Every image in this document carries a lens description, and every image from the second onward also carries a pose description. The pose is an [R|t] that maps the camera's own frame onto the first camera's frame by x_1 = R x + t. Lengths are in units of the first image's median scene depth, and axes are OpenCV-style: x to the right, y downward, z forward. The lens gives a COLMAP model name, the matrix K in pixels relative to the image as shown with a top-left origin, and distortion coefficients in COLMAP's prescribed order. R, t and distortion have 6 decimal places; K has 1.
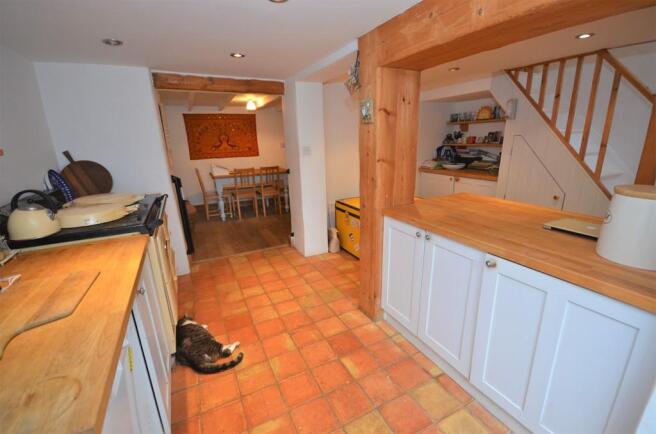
lens RADIAL K [[287.9, 0, 331.7], [0, 287.9, 219.5], [0, 0, 1]] dist [0.004541, -0.006876]
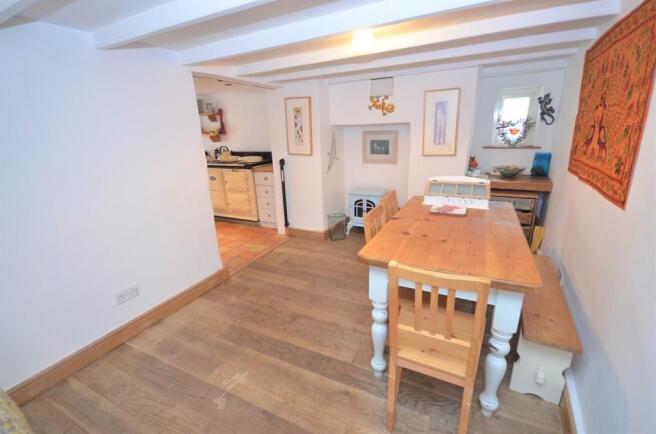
lens RADIAL K [[287.9, 0, 332.5], [0, 287.9, 218.7], [0, 0, 1]] dist [0.004541, -0.006876]
pose [[-0.793628, 0.229591, -0.563421, 0.017115], [-0.116406, 0.851654, 0.511013, -0.341405], [0.597164, 0.471140, -0.649170, 1.183128]]
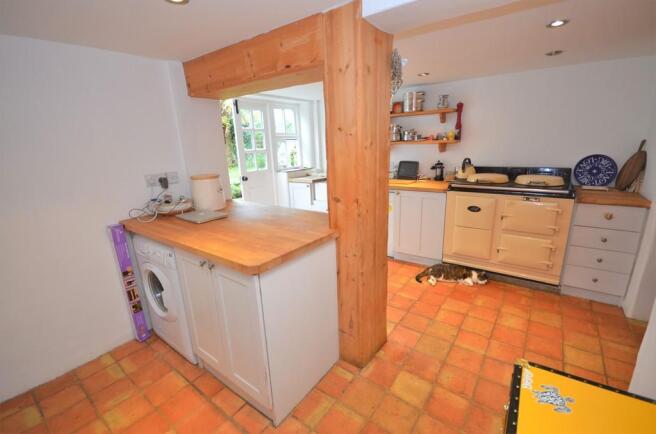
lens RADIAL K [[287.9, 0, 332.1], [0, 287.9, 220.1], [0, 0, 1]] dist [0.004541, -0.006876]
pose [[-0.892944, 0.171425, -0.416251, 0.250931], [-0.066018, 0.864793, 0.497770, -0.197802], [0.445301, 0.471961, -0.760894, 0.662410]]
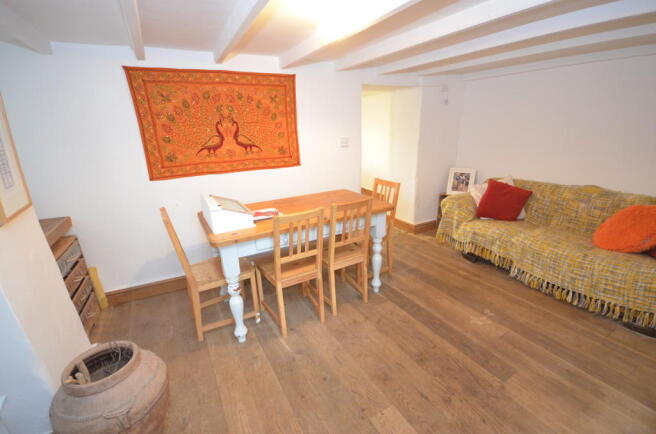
lens RADIAL K [[287.9, 0, 331.9], [0, 287.9, 220.2], [0, 0, 1]] dist [0.004541, -0.006876]
pose [[0.997558, -0.022684, 0.066062, -0.272903], [0.020112, 0.999023, 0.039346, -0.172901], [-0.066890, -0.037921, 0.997040, 0.601539]]
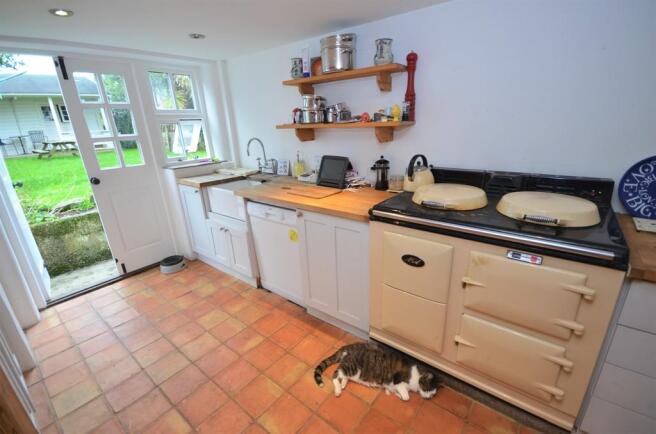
lens RADIAL K [[287.9, 0, 331.9], [0, 287.9, 221.0], [0, 0, 1]] dist [0.004541, -0.006876]
pose [[-0.906212, 0.191229, -0.377110, -0.043559], [-0.057550, 0.827799, 0.558065, -0.146244], [0.418890, 0.527428, -0.739156, 0.513852]]
